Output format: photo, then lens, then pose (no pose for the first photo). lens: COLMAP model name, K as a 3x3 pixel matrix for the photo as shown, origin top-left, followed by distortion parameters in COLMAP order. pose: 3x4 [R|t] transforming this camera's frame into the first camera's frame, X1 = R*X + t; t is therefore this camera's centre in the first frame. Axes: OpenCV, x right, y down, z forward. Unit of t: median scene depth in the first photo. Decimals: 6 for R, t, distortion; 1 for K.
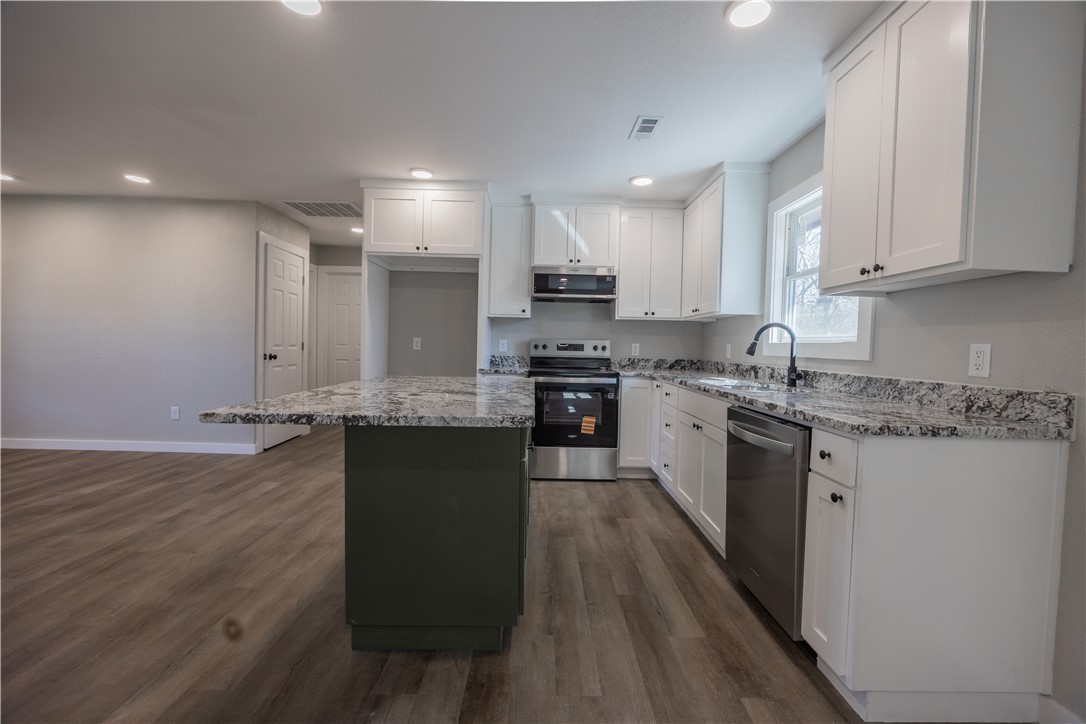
lens RADIAL K [[456.9, 0, 546.4], [0, 456.9, 360.1], [0, 0, 1]] dist [-0.006480, 0.000258]
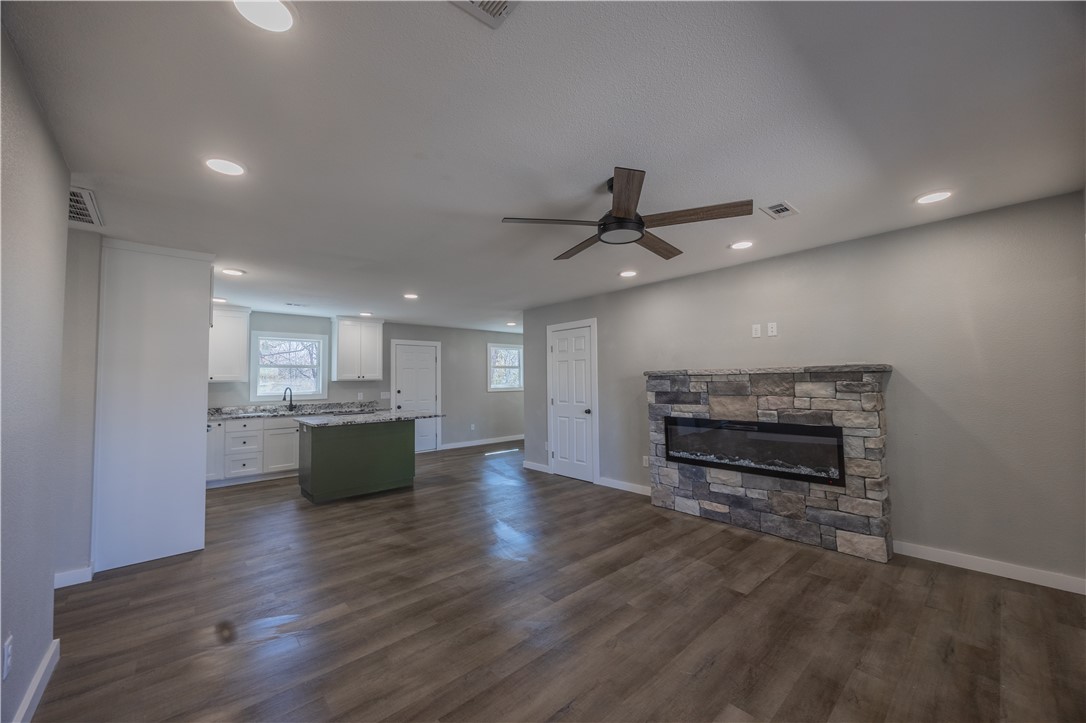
lens RADIAL K [[413.6, 0, 547.7], [0, 413.6, 360.3], [0, 0, 1]] dist [-0.000479, -0.000030]
pose [[-0.661173, 0.026525, 0.749765, -1.677146], [0.026938, 0.999570, -0.011607, -0.127100], [-0.749750, 0.012523, -0.661603, 1.100587]]
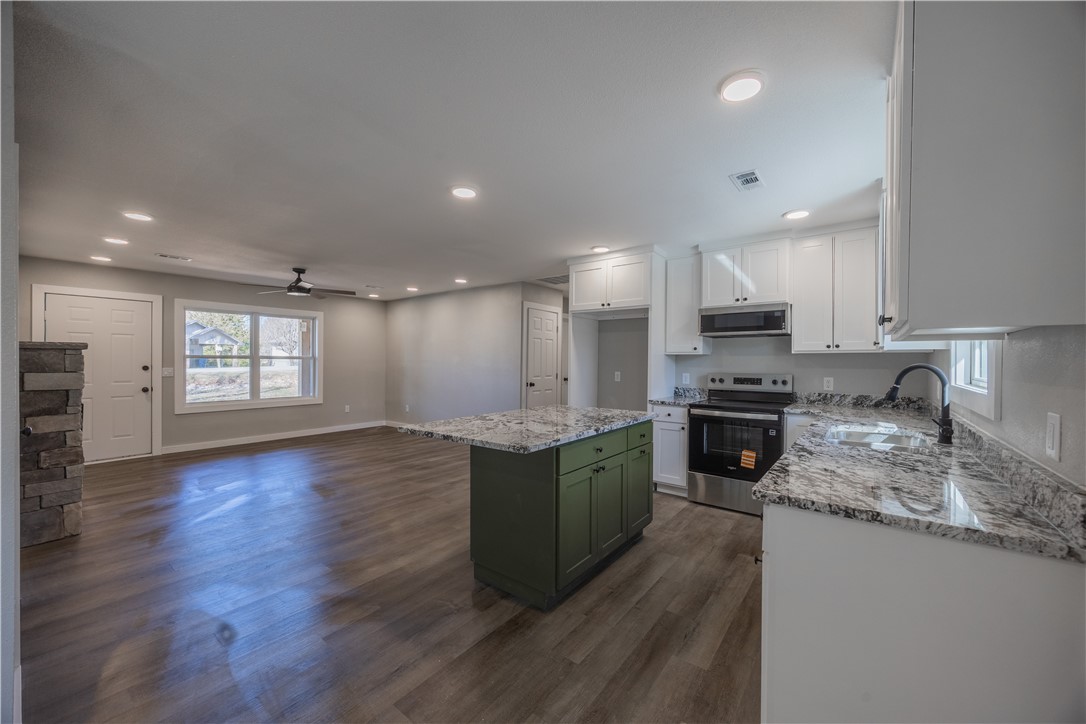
lens RADIAL K [[413.6, 0, 547.7], [0, 413.6, 360.8], [0, 0, 1]] dist [-0.000479, -0.000030]
pose [[0.783938, -0.017586, -0.620589, 0.336204], [-0.008219, 0.999217, -0.038698, -0.041008], [0.620784, 0.035438, 0.783180, -0.013322]]
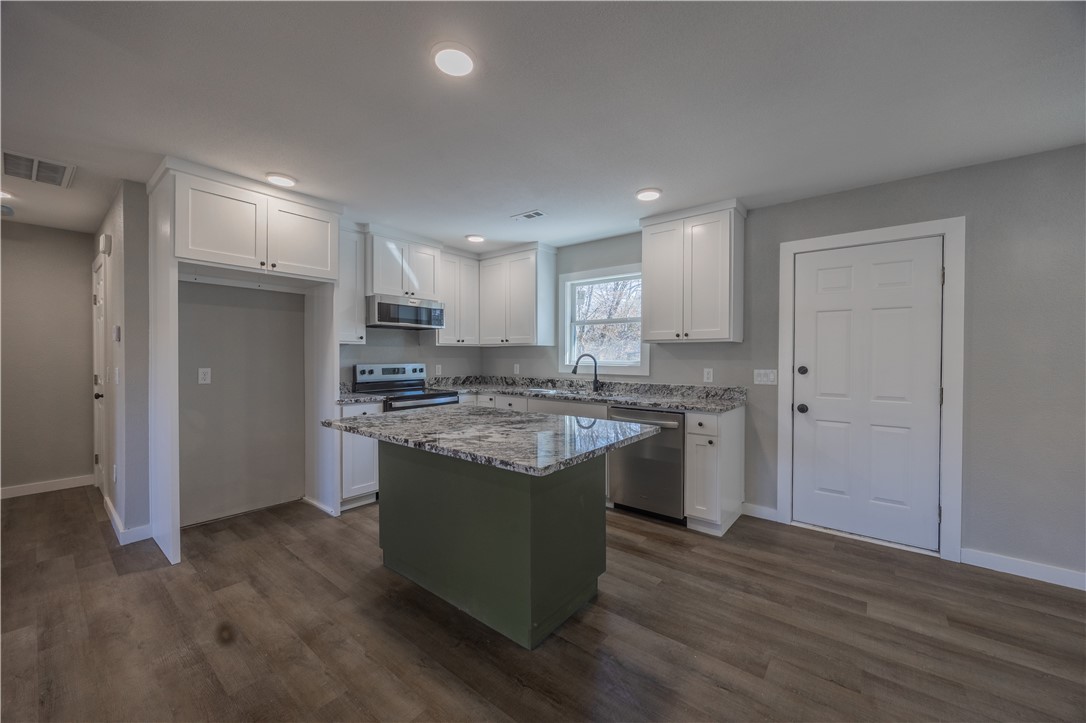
lens RADIAL K [[413.6, 0, 547.7], [0, 413.6, 360.3], [0, 0, 1]] dist [-0.000479, -0.000030]
pose [[0.633915, -0.029534, 0.772839, -0.563389], [0.037344, 0.999274, 0.007556, -0.056947], [-0.772501, 0.024071, 0.634557, 0.126638]]
